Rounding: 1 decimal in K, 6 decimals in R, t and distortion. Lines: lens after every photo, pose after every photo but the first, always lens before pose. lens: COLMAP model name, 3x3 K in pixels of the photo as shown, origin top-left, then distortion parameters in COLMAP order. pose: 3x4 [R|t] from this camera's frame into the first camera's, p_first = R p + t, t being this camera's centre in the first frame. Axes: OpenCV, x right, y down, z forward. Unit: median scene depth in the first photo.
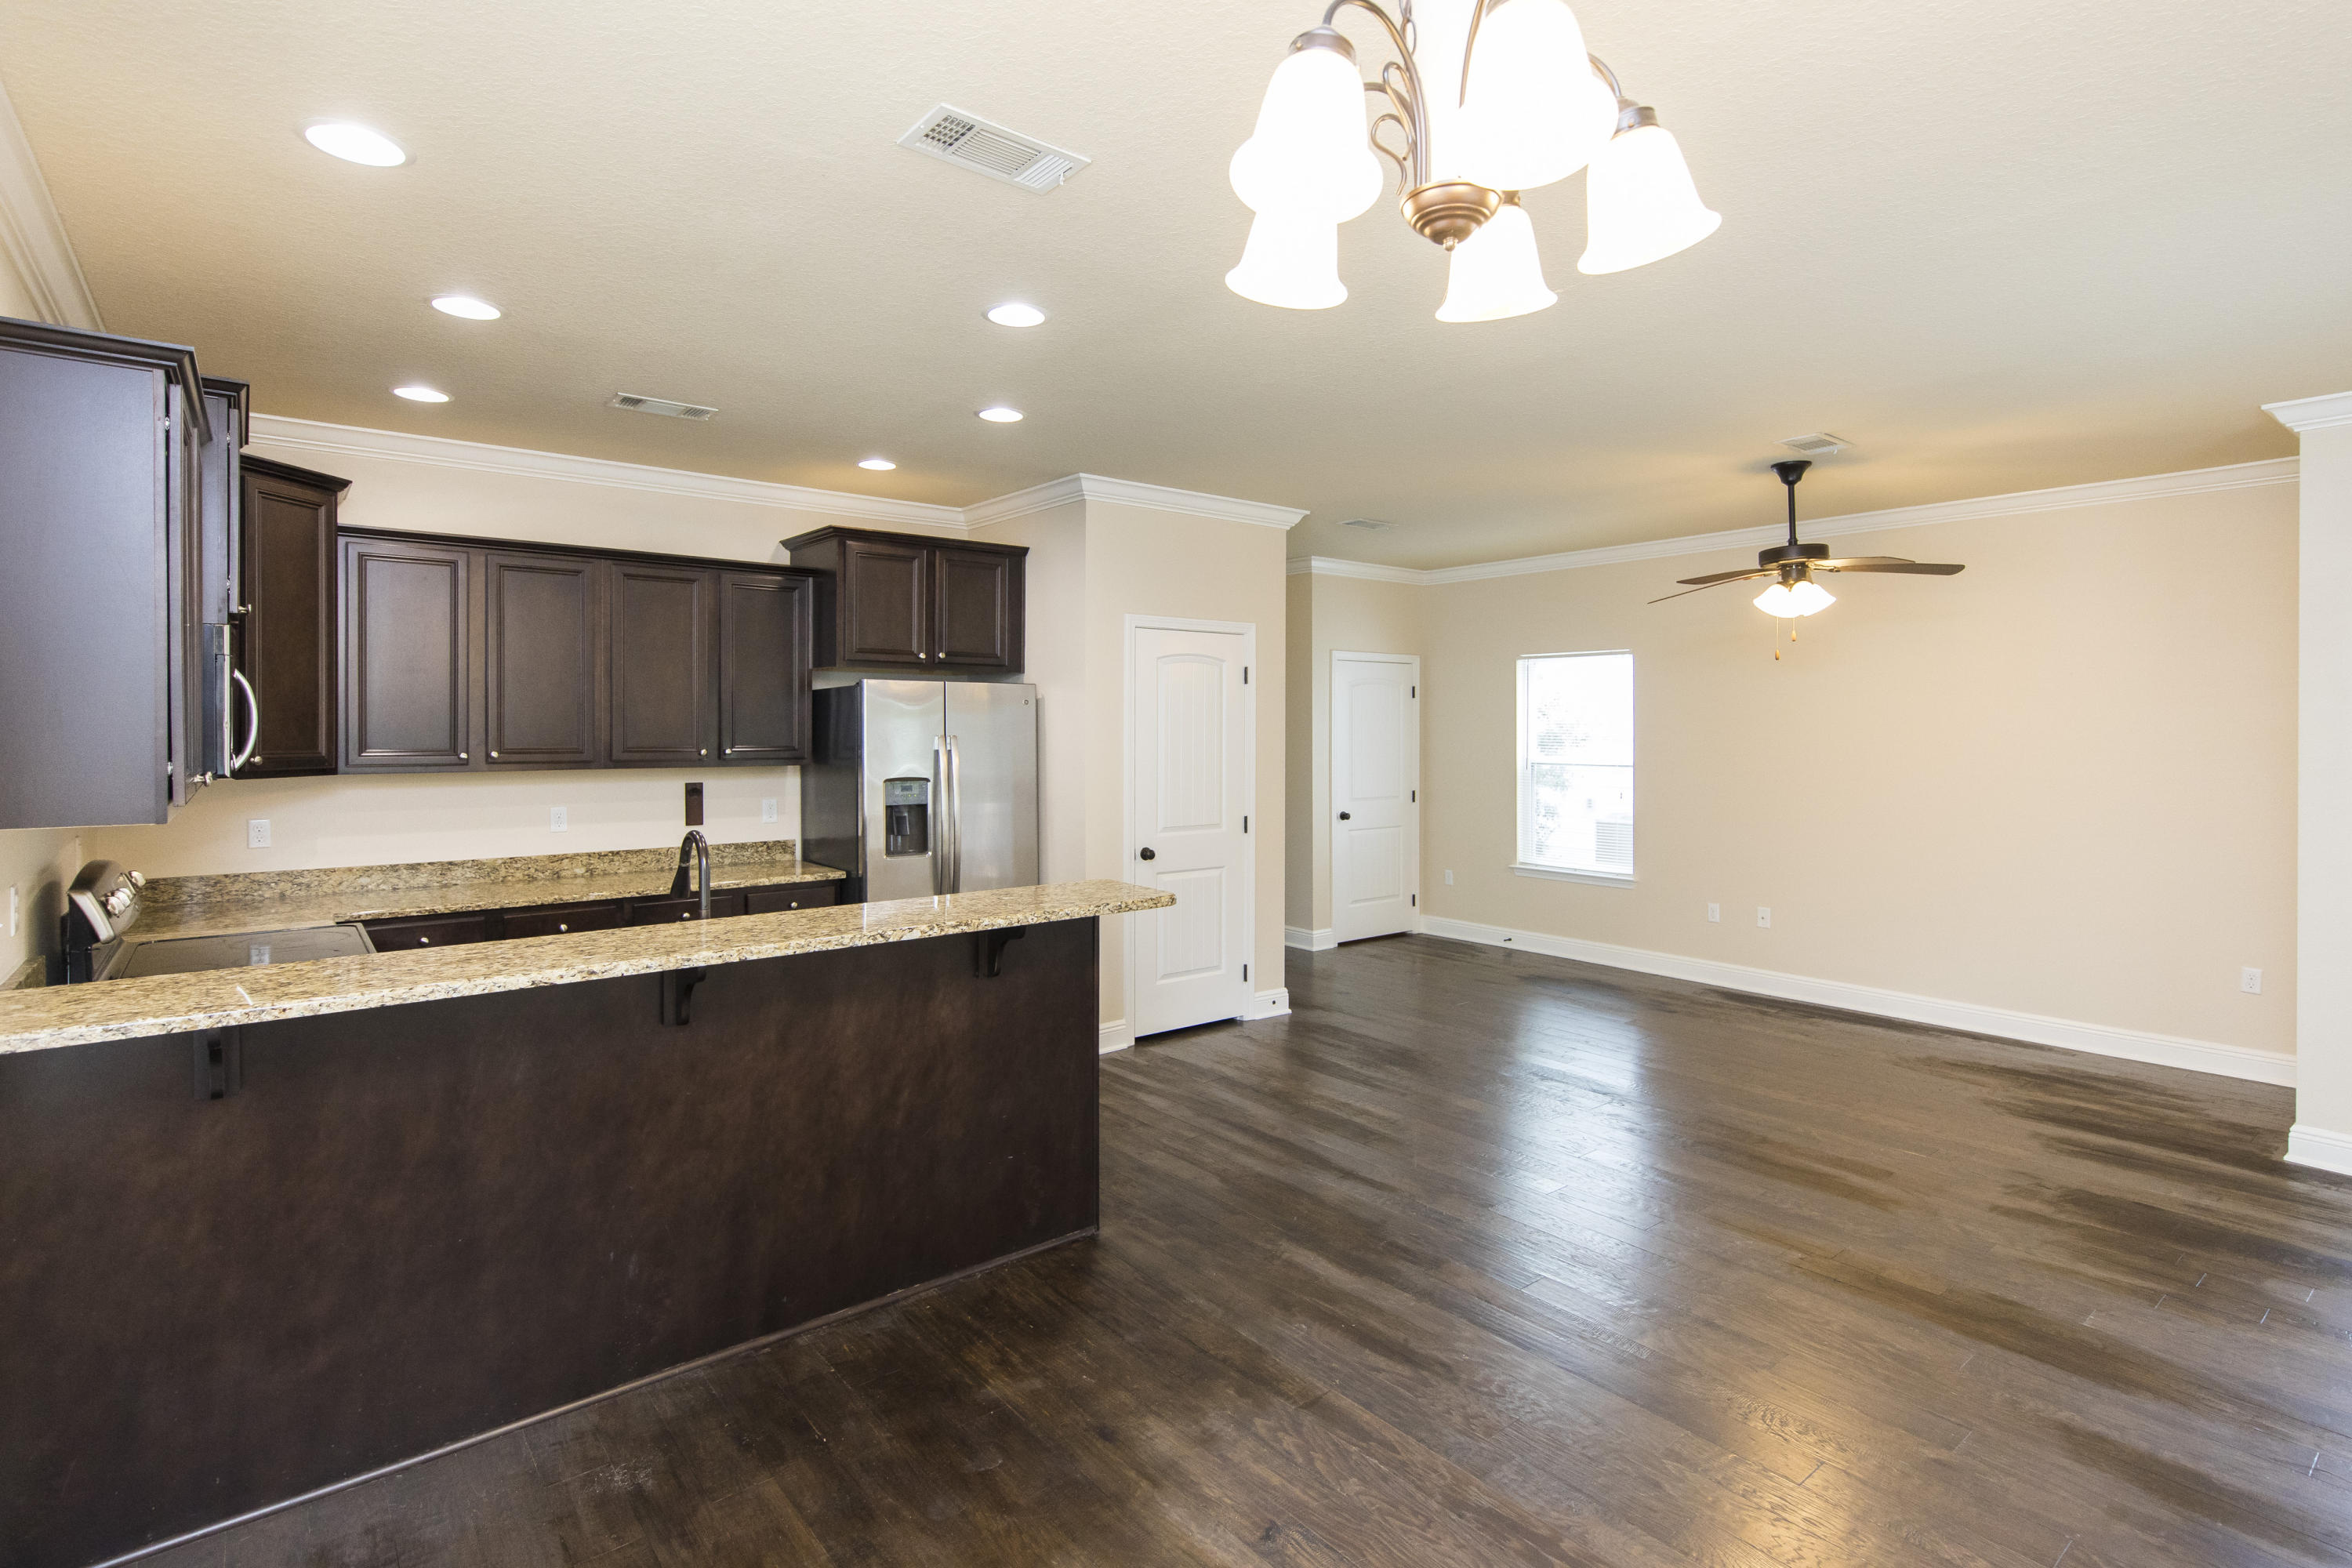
lens RADIAL K [[1152.2, 0, 1192.0], [0, 1152.2, 718.9], [0, 0, 1]] dist [0.001697, 0.000236]
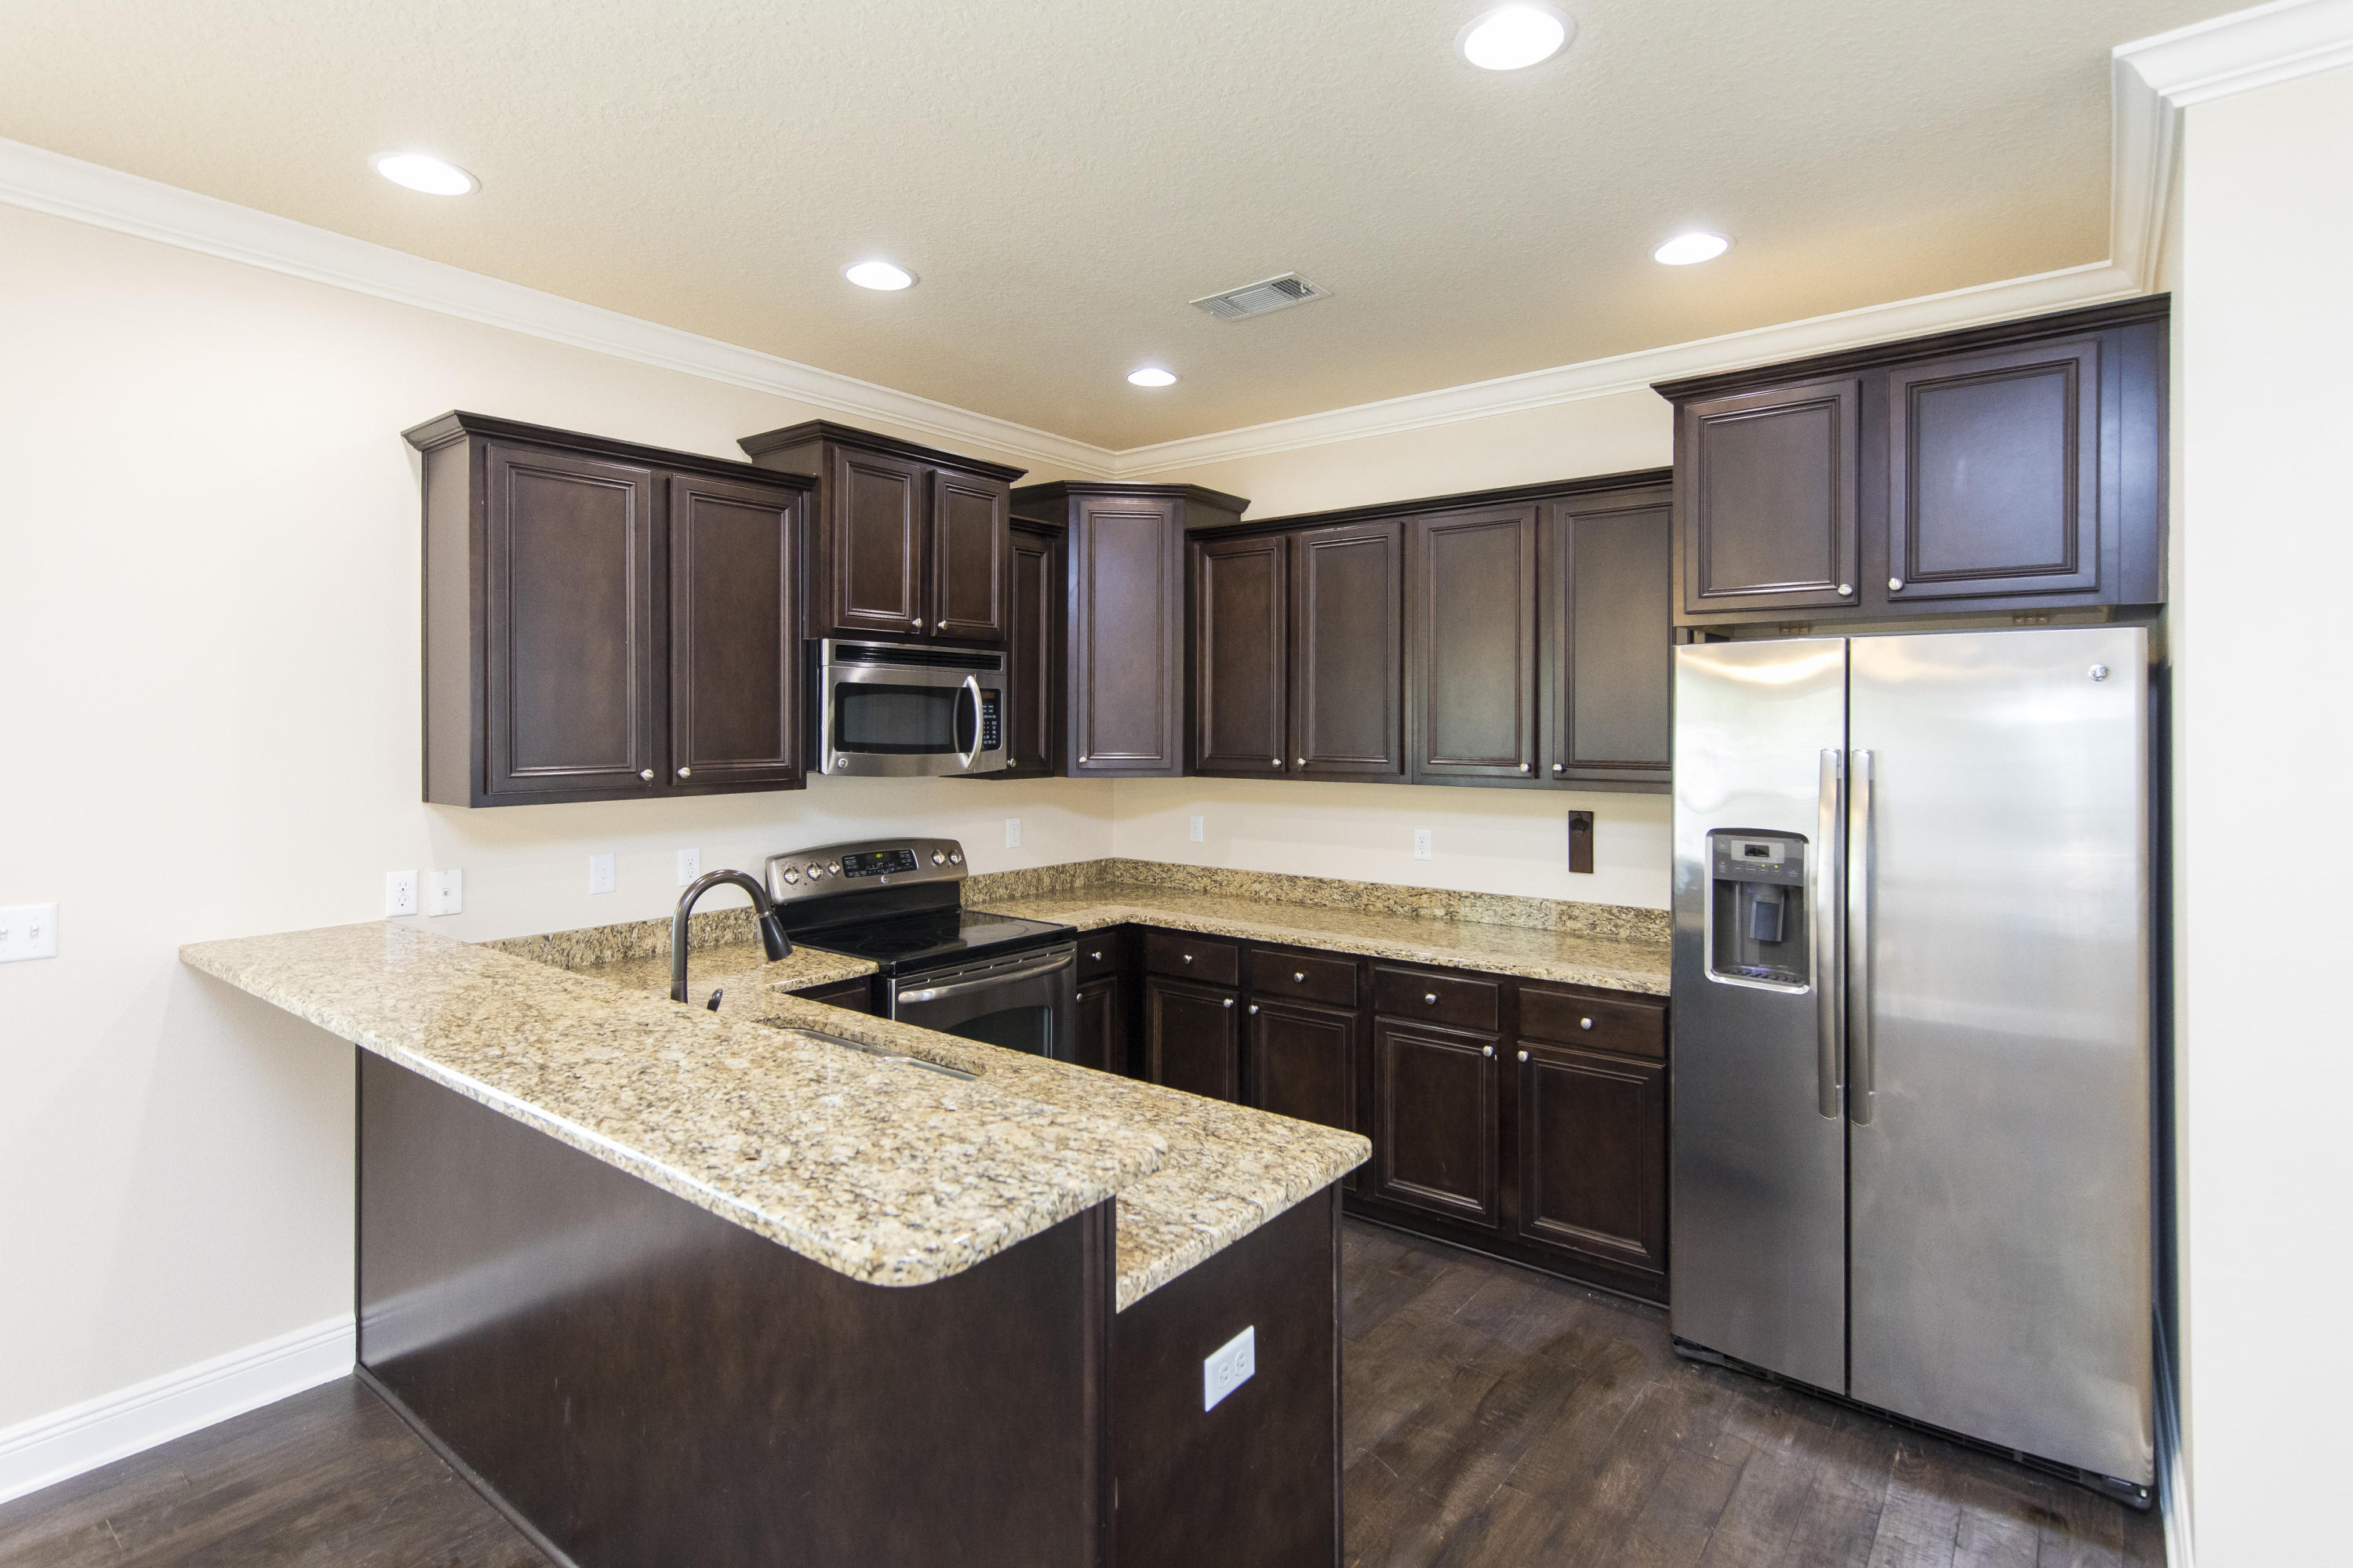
lens RADIAL K [[1152.7, 0, 1192.5], [0, 1152.7, 718.9], [0, 0, 1]] dist [0.001697, 0.000236]
pose [[0.227030, -0.009052, -0.973846, 0.209672], [0.002364, 0.999959, -0.008743, 0.005889], [0.973885, -0.000317, 0.227042, 0.676572]]
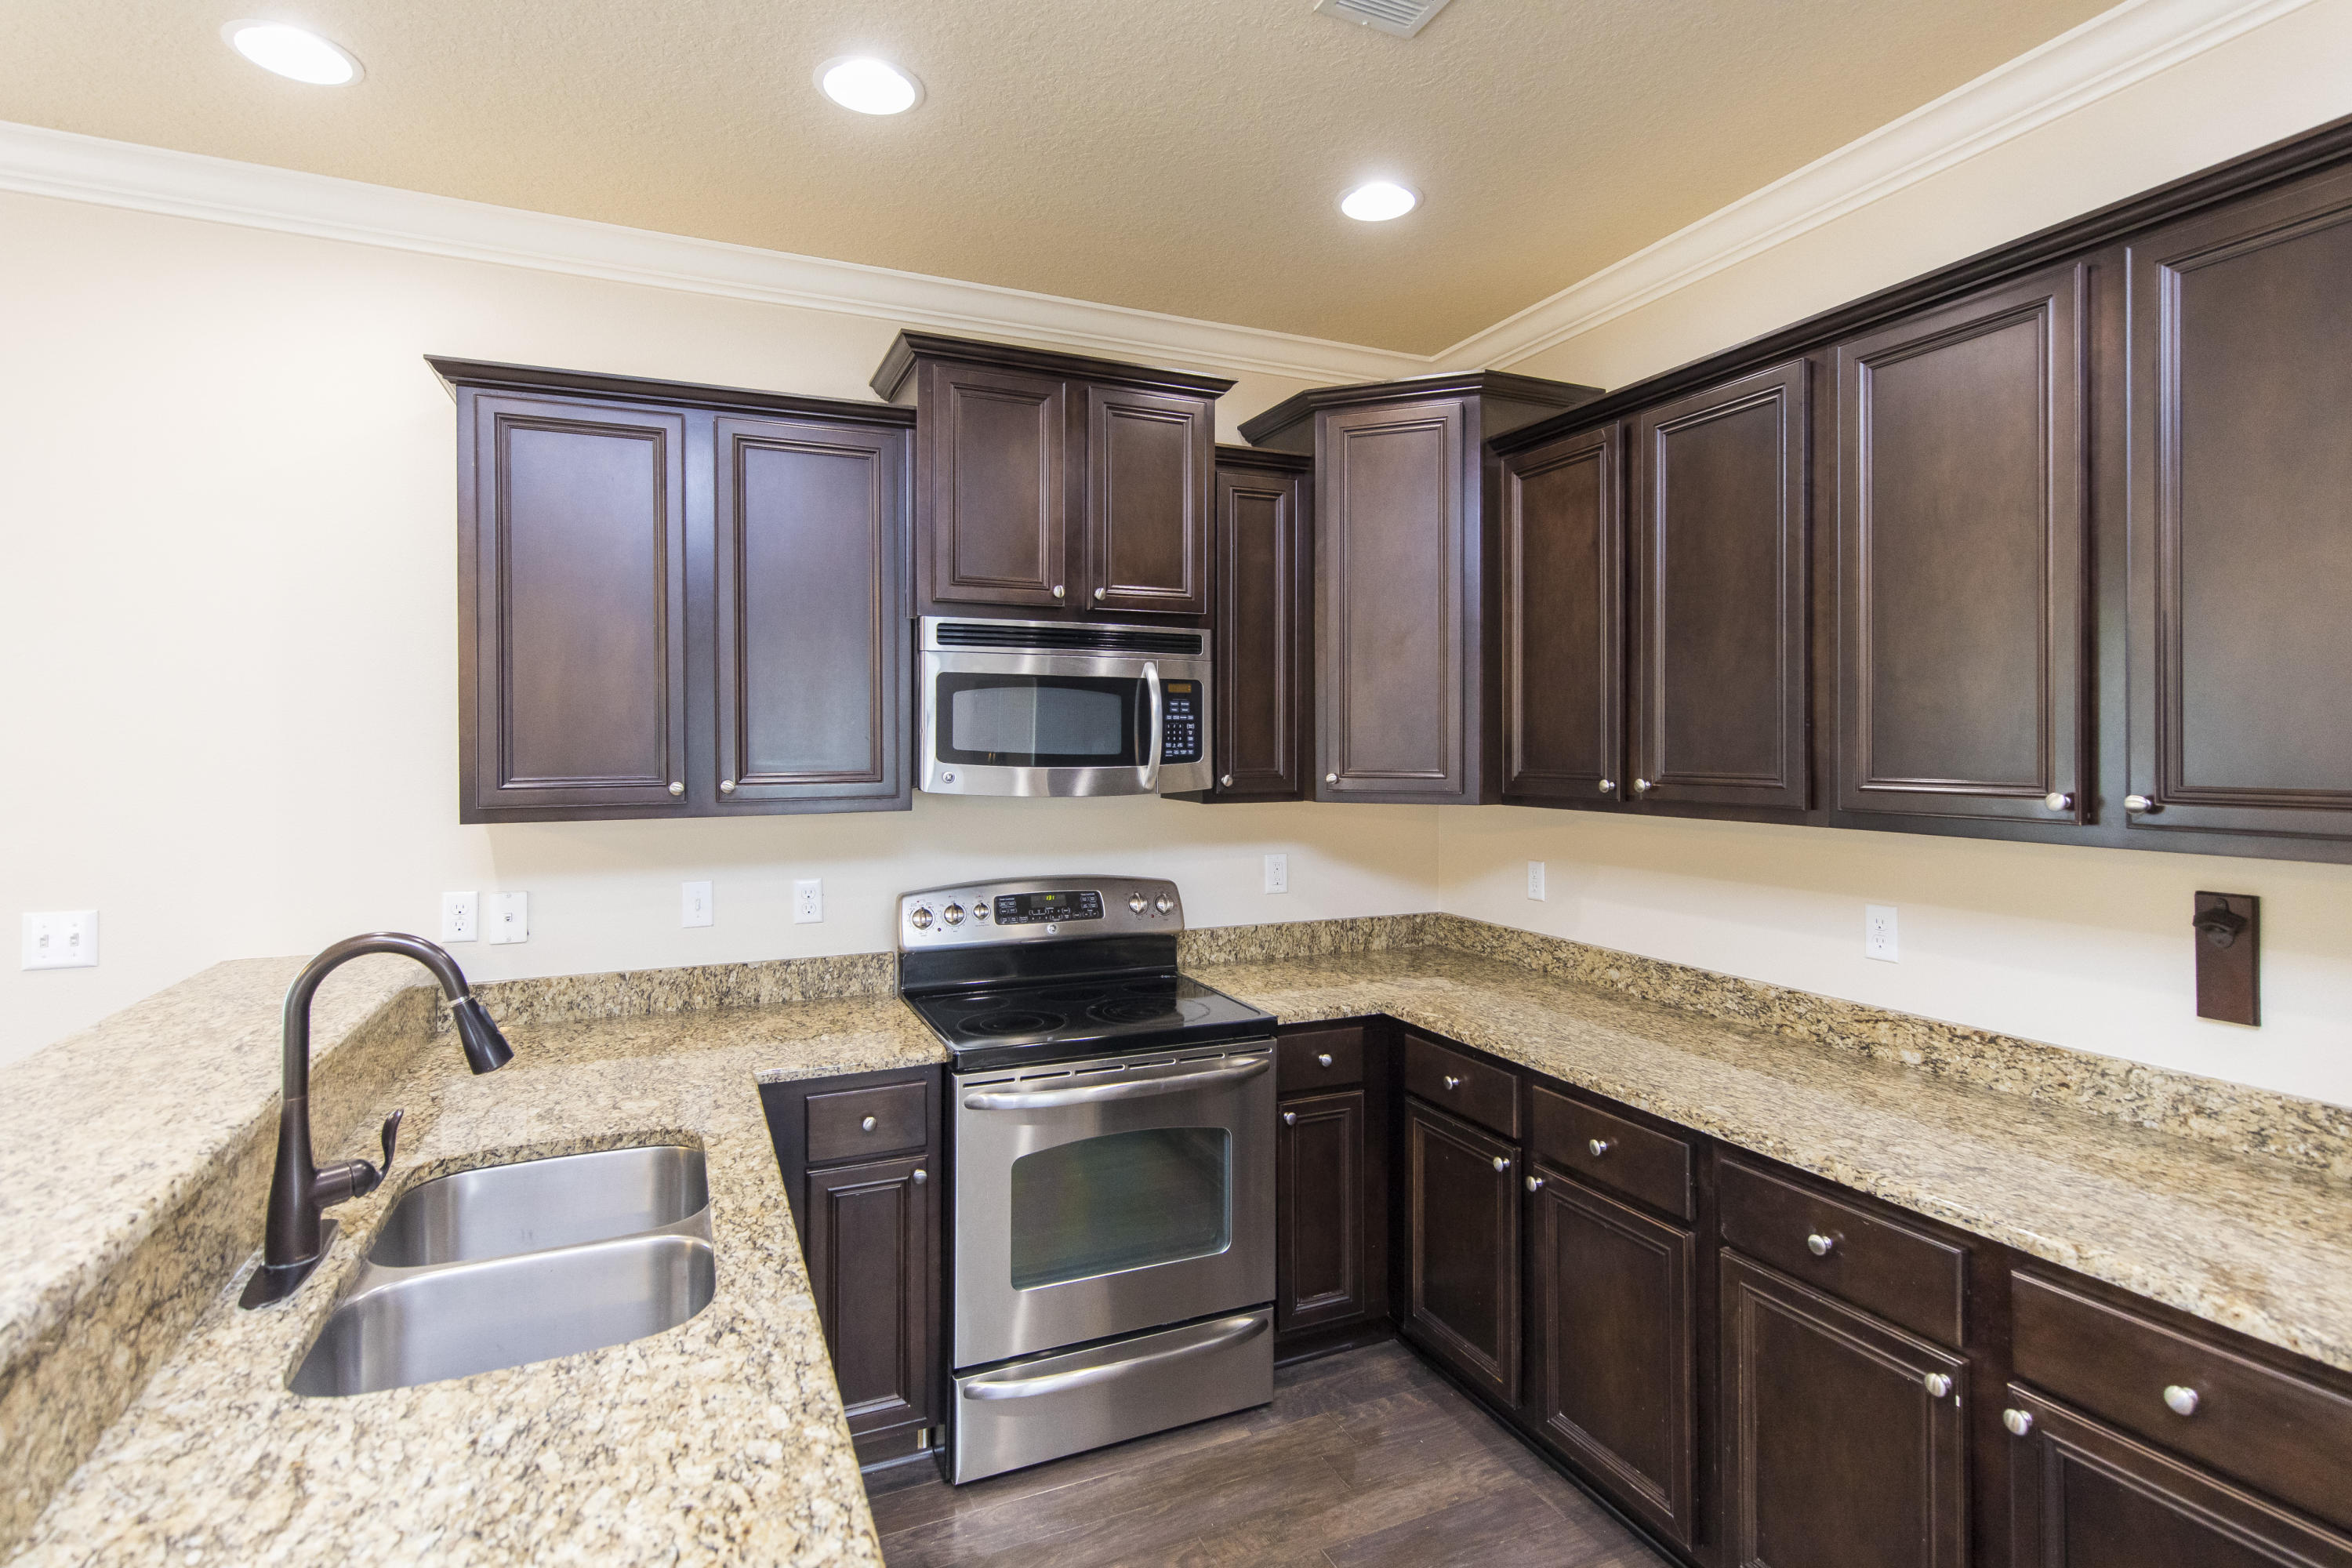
lens RADIAL K [[1151.8, 0, 1183.0], [0, 1151.8, 738.2], [0, 0, 1]] dist [0.003969, -0.000127]
pose [[-0.259931, -0.010044, -0.965575, -0.031817], [0.003379, 0.999930, -0.011311, 0.014296], [0.965621, -0.006203, -0.259879, 0.874128]]
